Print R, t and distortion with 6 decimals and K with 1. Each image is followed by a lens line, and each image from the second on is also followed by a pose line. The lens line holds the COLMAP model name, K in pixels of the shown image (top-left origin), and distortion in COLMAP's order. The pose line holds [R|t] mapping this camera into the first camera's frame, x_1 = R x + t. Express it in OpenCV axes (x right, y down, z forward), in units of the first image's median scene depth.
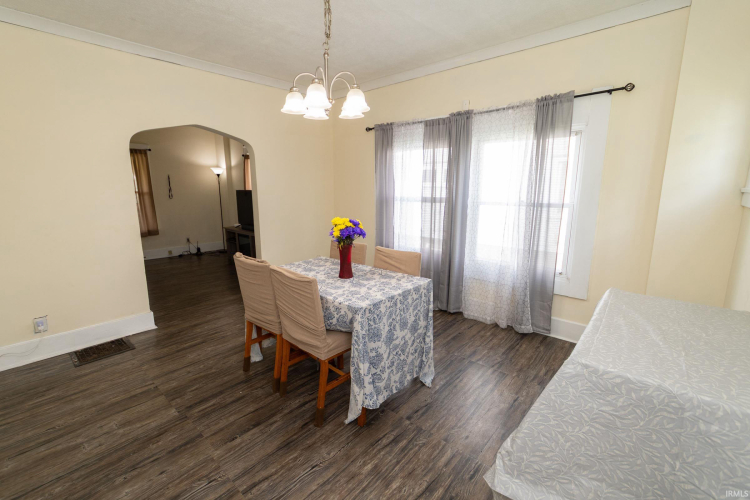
lens RADIAL K [[328.0, 0, 371.6], [0, 328.0, 245.4], [0, 0, 1]] dist [-0.001691, -0.000385]
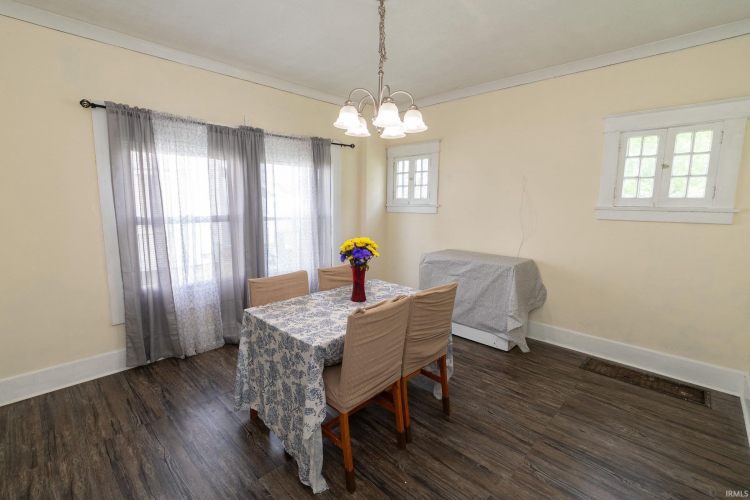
lens RADIAL K [[328.0, 0, 371.6], [0, 328.0, 245.4], [0, 0, 1]] dist [-0.001691, -0.000385]
pose [[0.060582, -0.131360, 0.989482, -0.867066], [0.169666, 0.978232, 0.119478, -0.144964], [-0.983638, 0.160643, 0.081550, 0.754834]]
